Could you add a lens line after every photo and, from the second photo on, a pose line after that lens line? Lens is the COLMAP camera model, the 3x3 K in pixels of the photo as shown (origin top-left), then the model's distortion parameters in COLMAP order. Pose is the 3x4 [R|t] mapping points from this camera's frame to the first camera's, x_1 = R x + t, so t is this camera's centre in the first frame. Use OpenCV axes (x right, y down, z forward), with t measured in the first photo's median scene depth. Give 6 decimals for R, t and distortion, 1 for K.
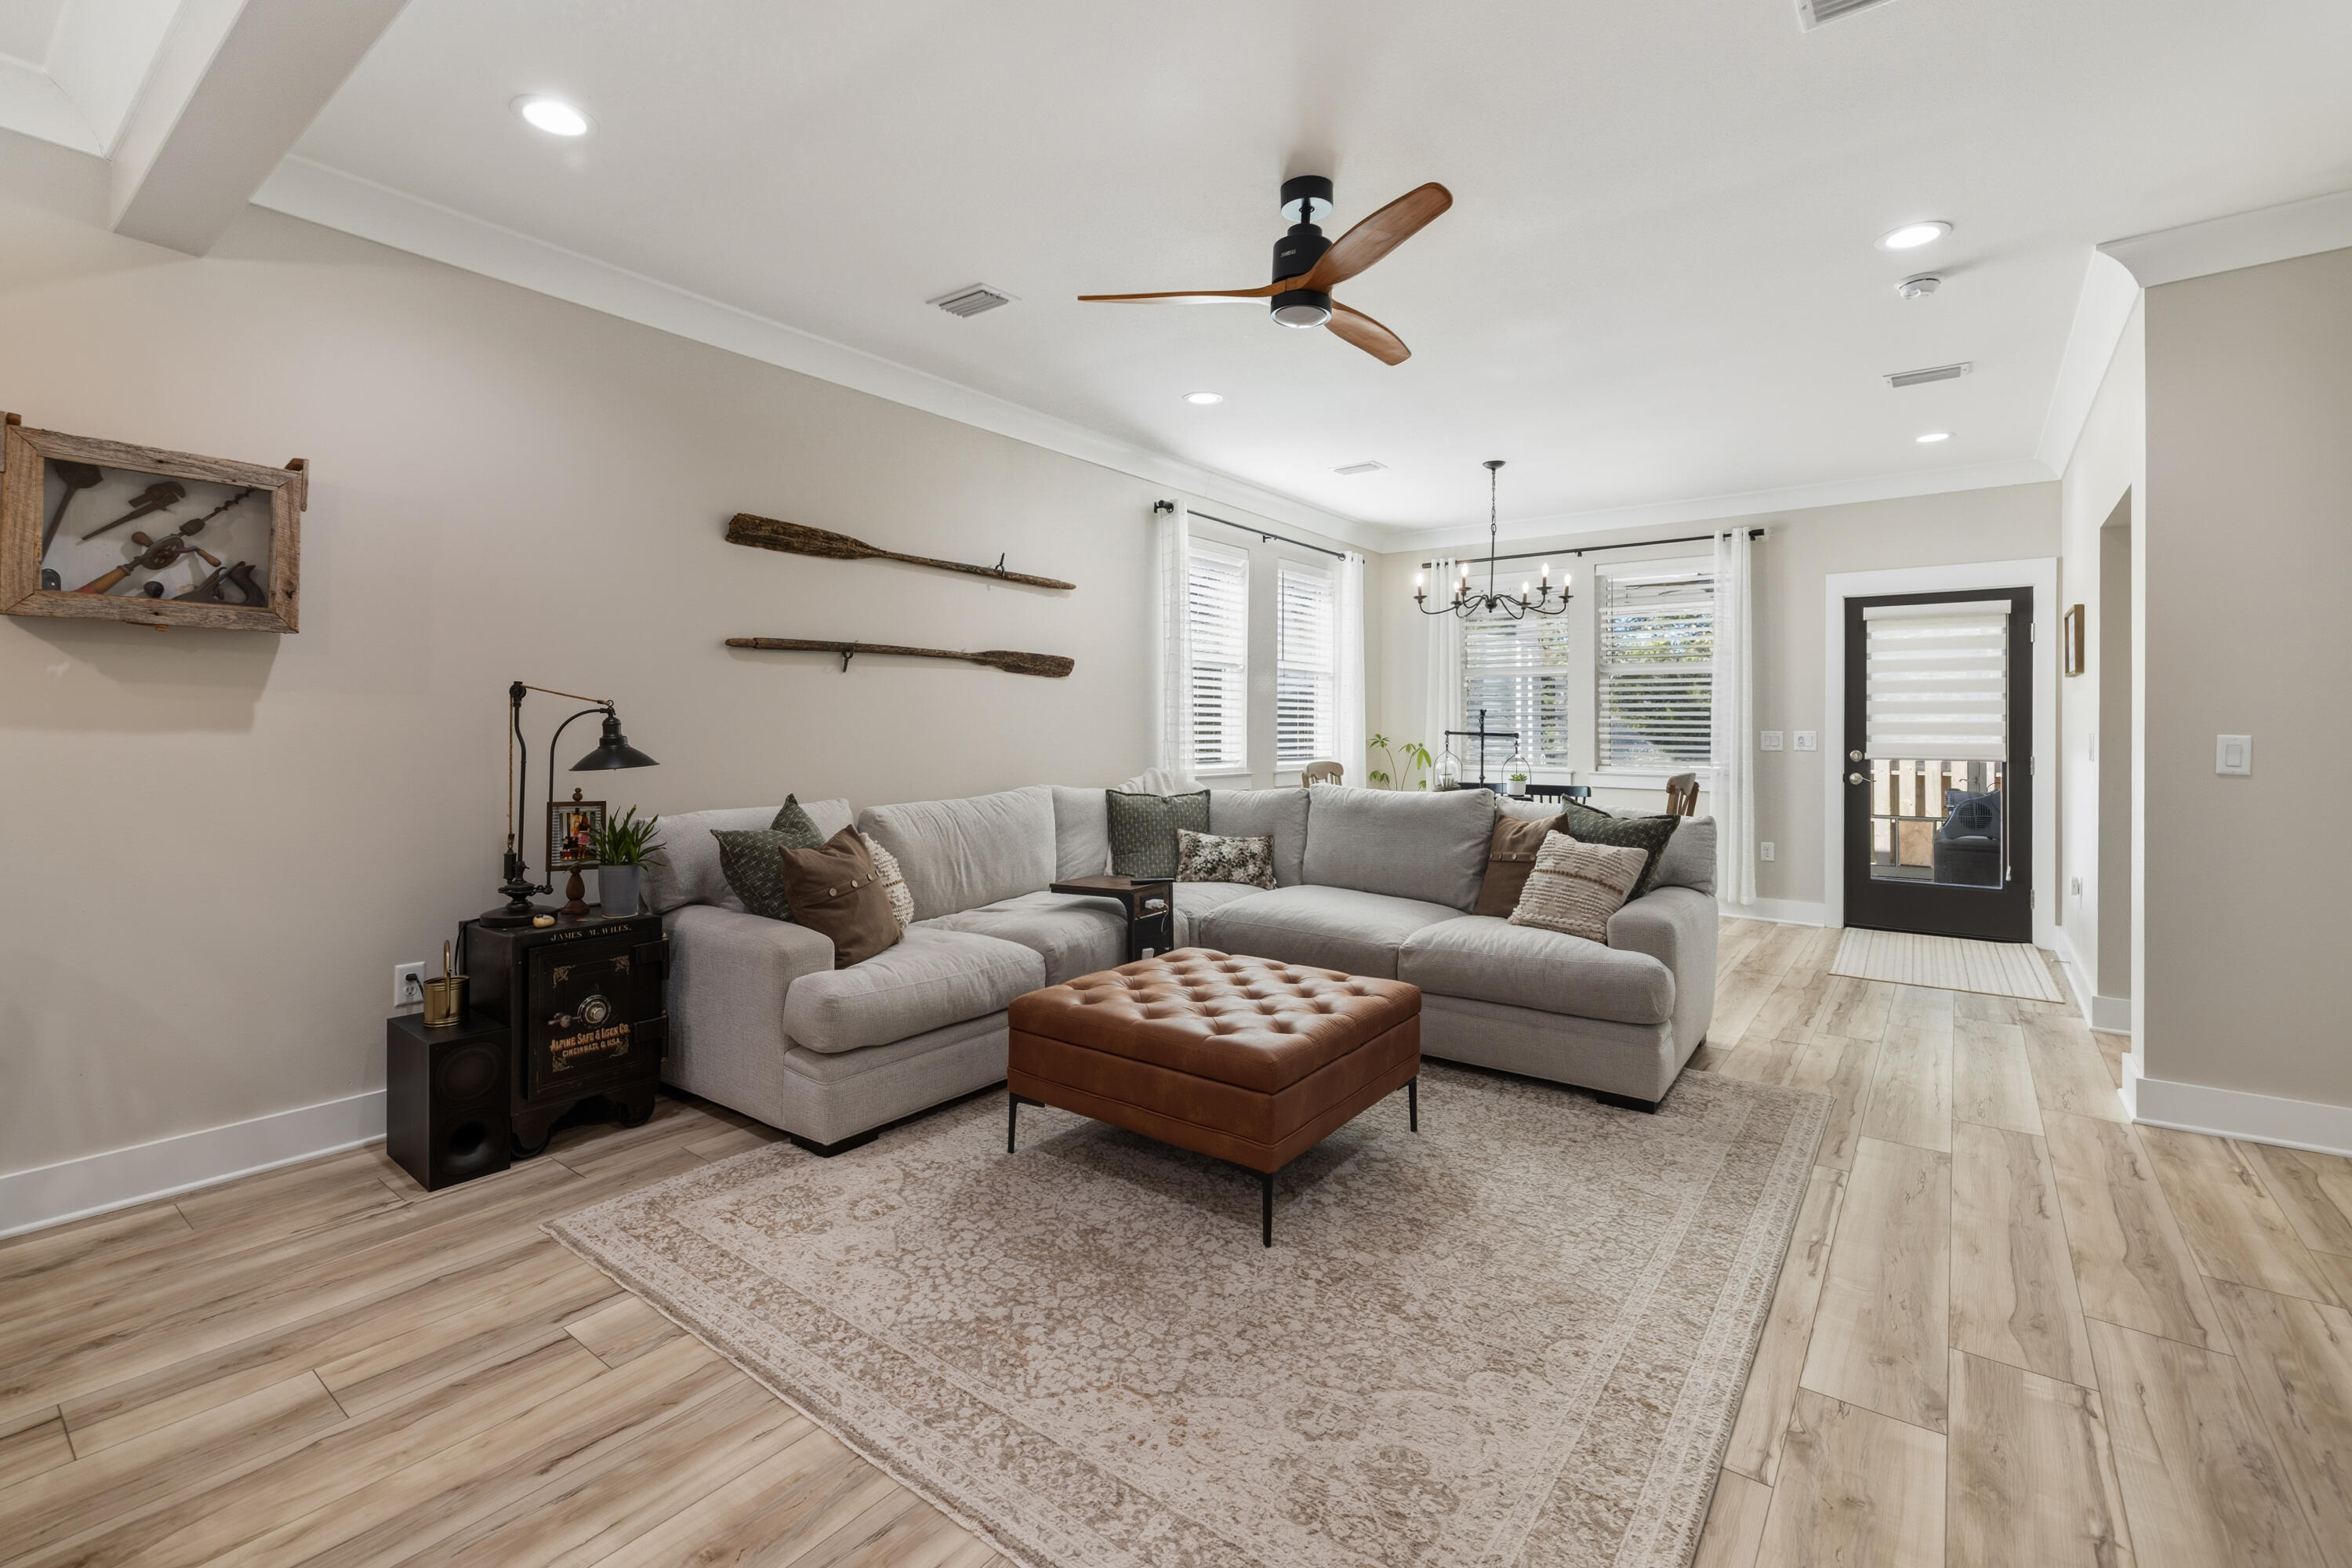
lens RADIAL K [[1057.8, 0, 1157.1], [0, 1057.8, 727.3], [0, 0, 1]] dist [-0.001073, 0.000309]
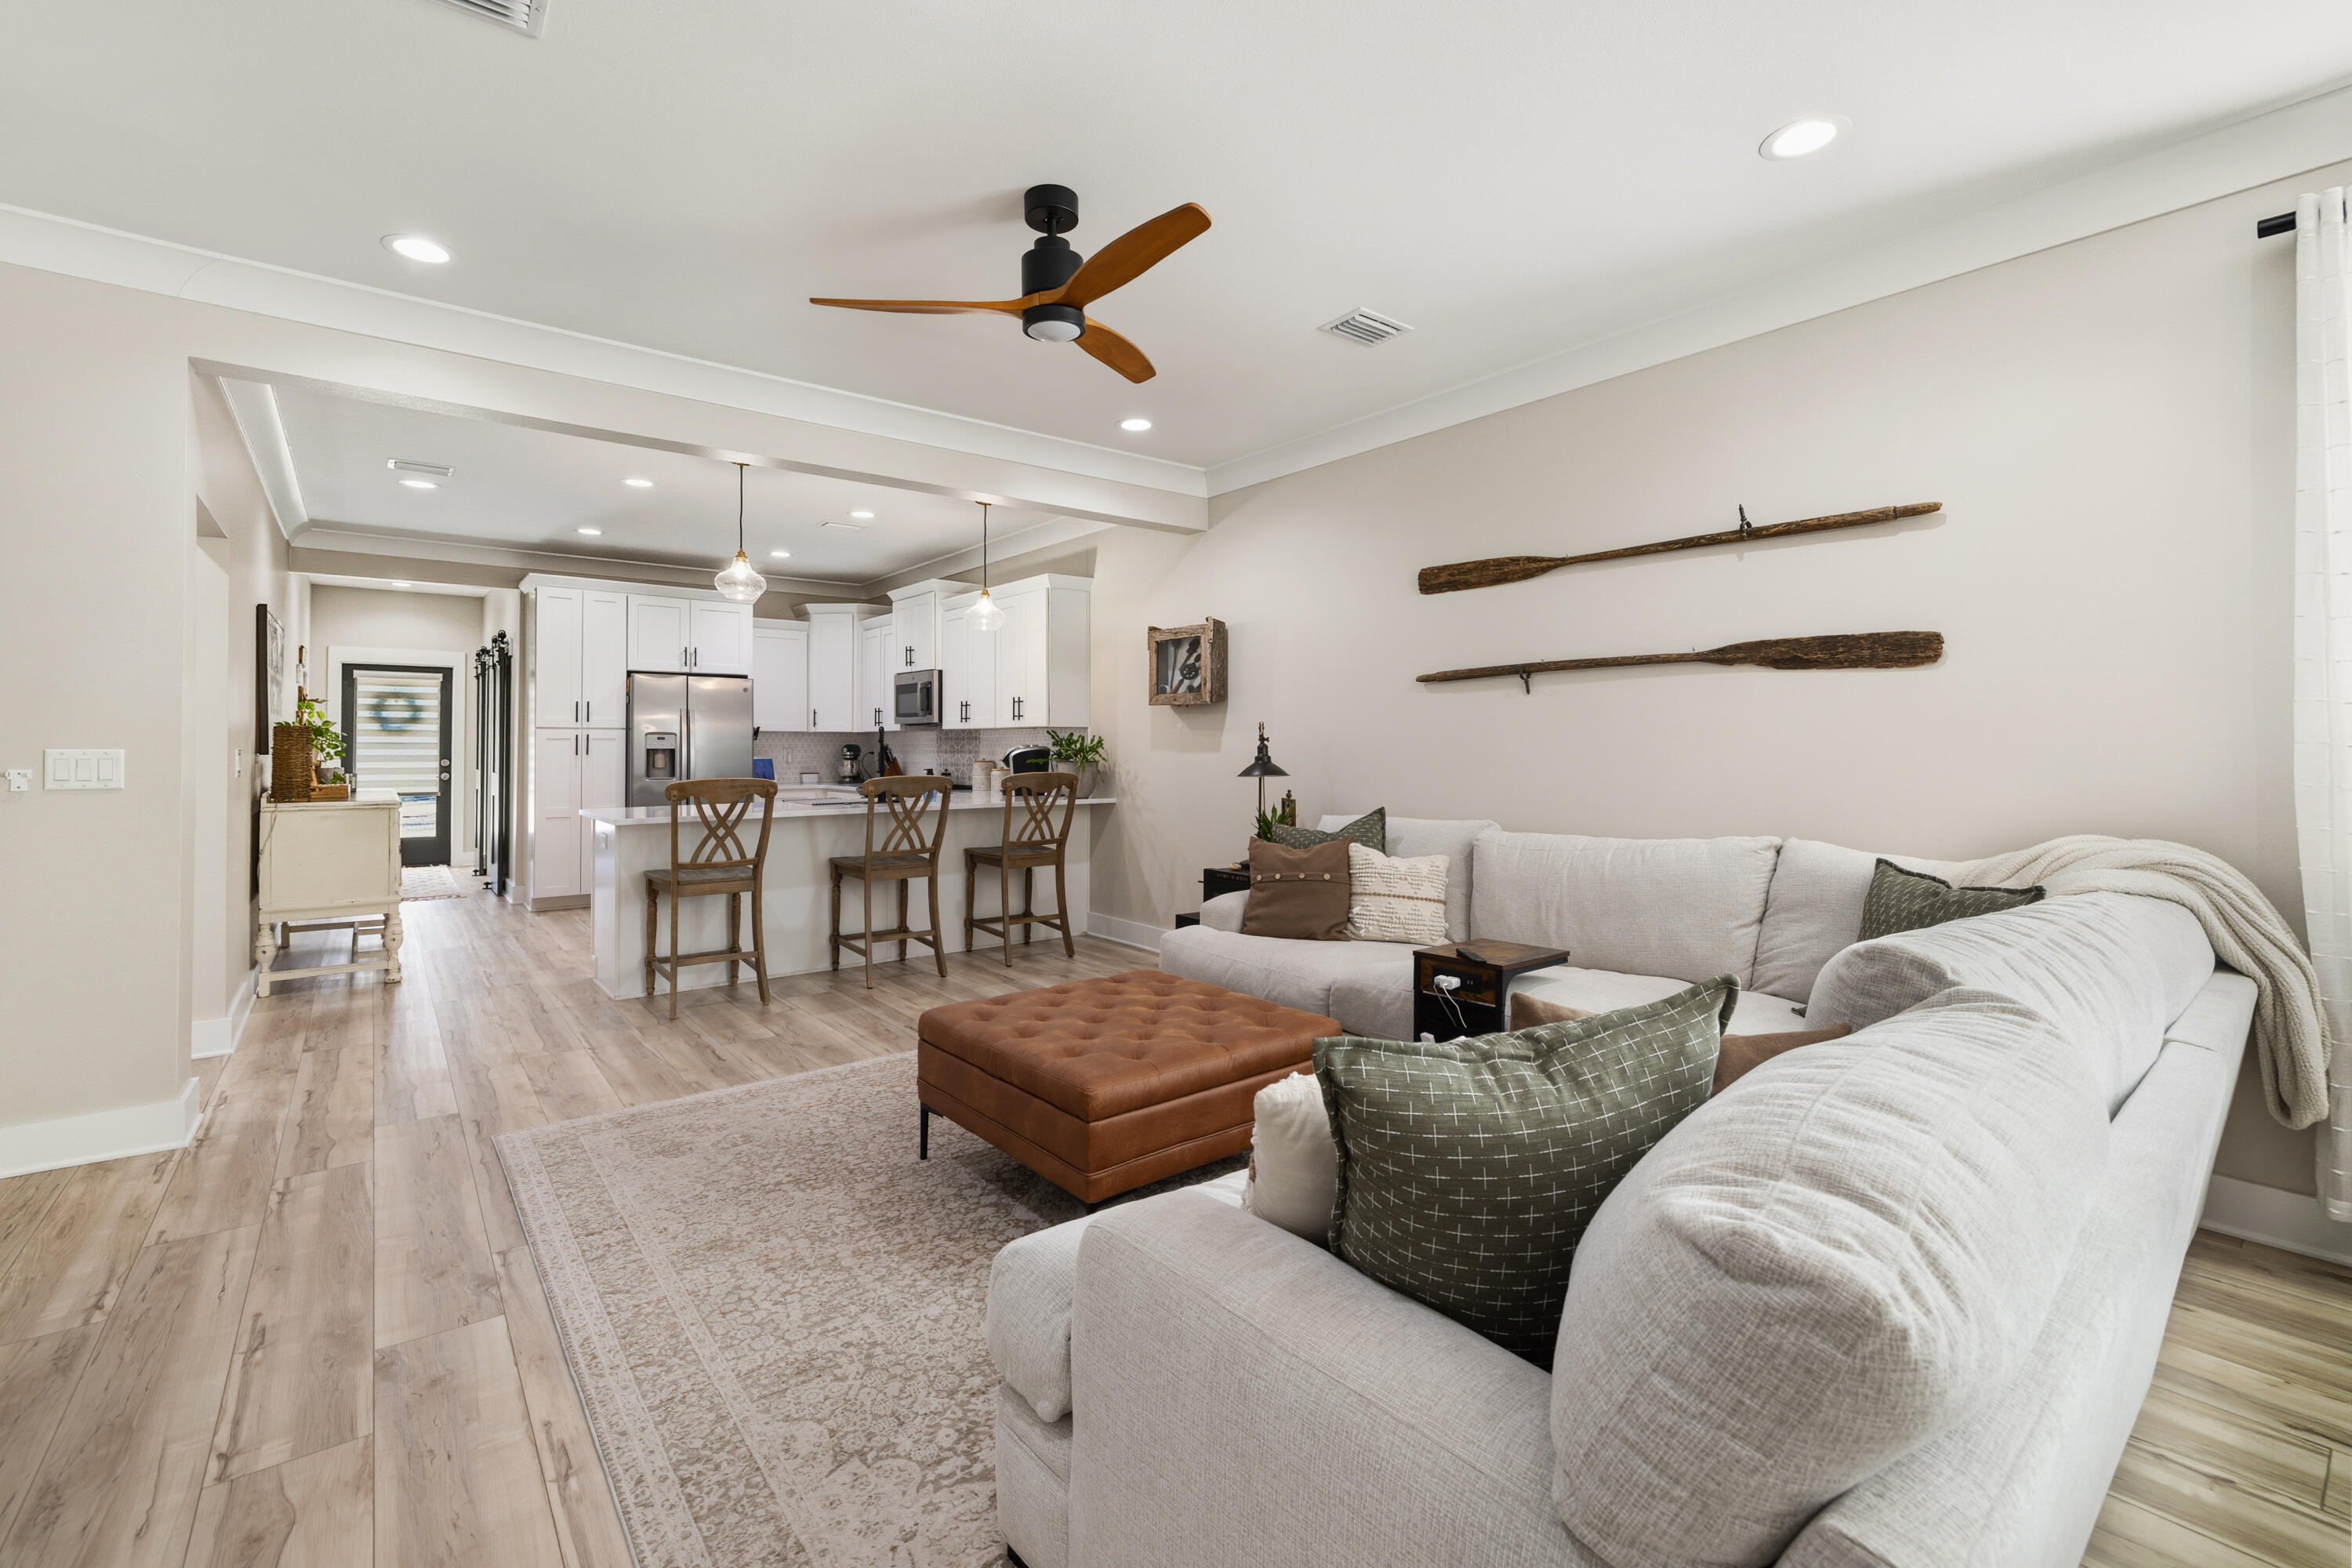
lens RADIAL K [[1001.0, 0, 1156.0], [0, 1001.0, 733.0], [0, 0, 1]] dist [0.003003, -0.000244]
pose [[-0.257540, -0.018664, -0.966087, 0.763390], [-0.003158, 0.999824, -0.018474, 0.002611], [0.966262, -0.001707, -0.257554, 1.006288]]
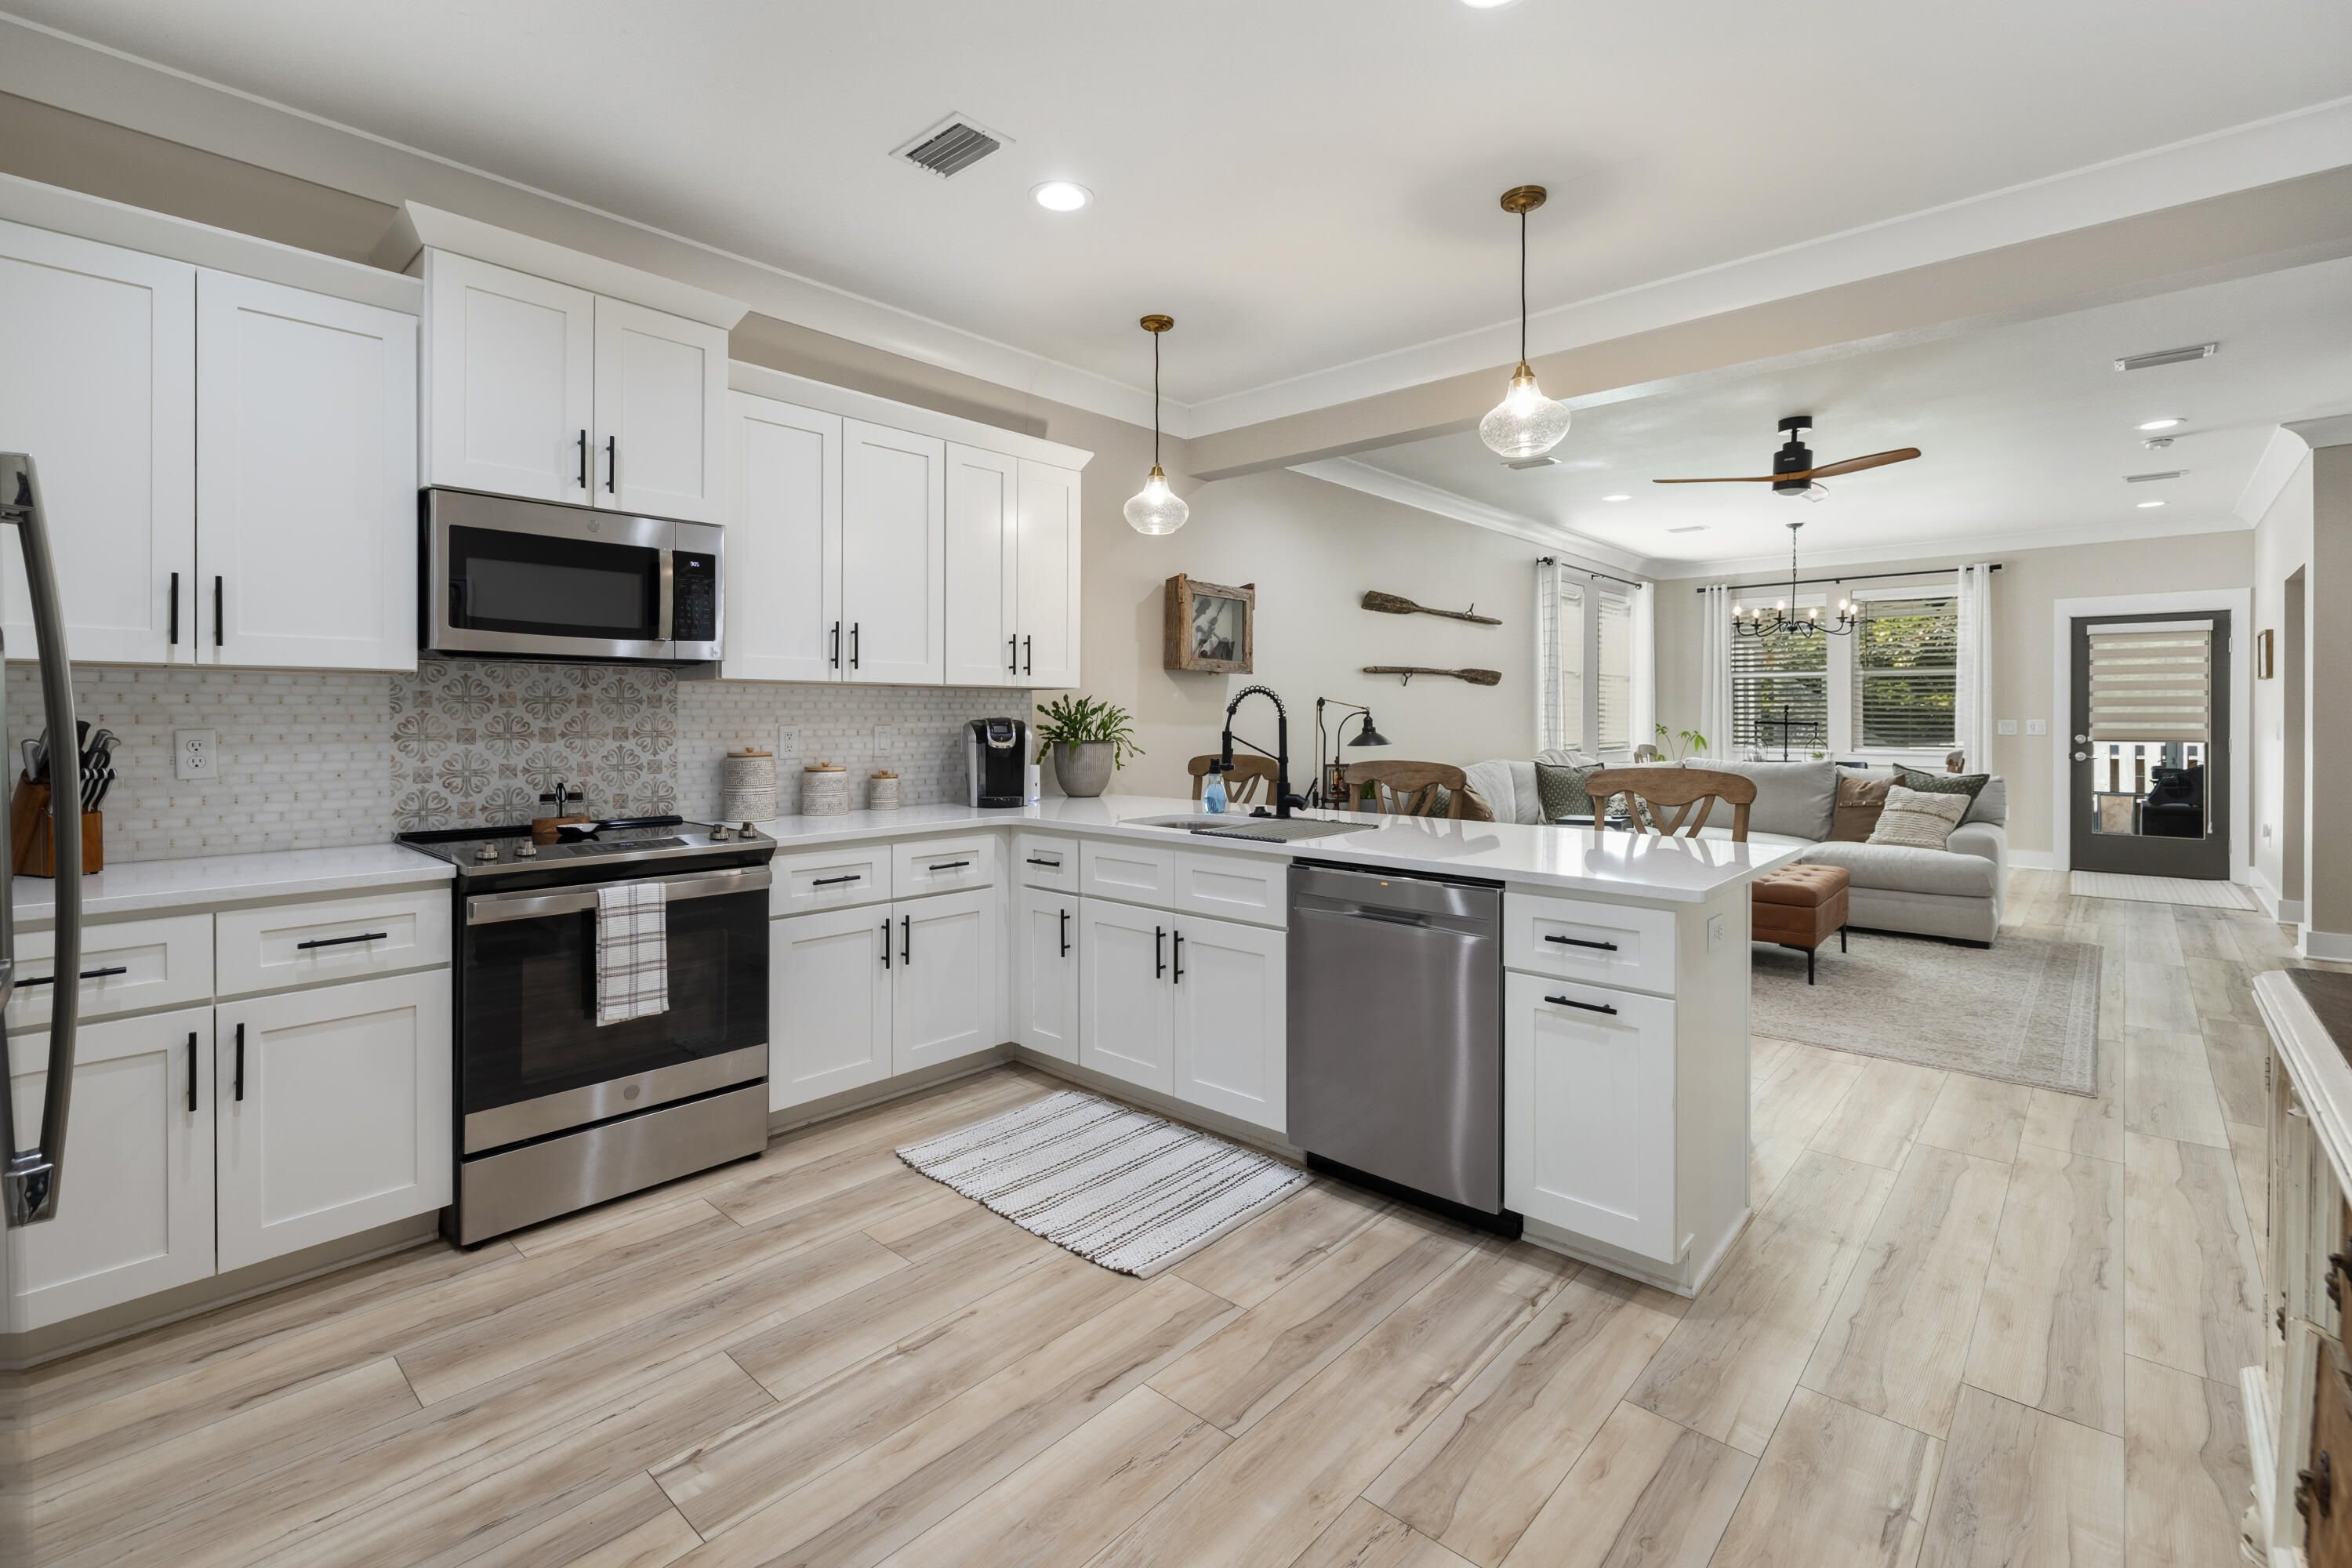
lens RADIAL K [[1057.8, 0, 1137.2], [0, 1057.8, 724.1], [0, 0, 1]] dist [-0.001073, 0.000309]
pose [[0.994676, -0.004233, -0.102968, -0.596614], [0.004883, 0.999970, 0.006056, -0.007543], [0.102939, -0.006526, 0.994666, -0.687429]]
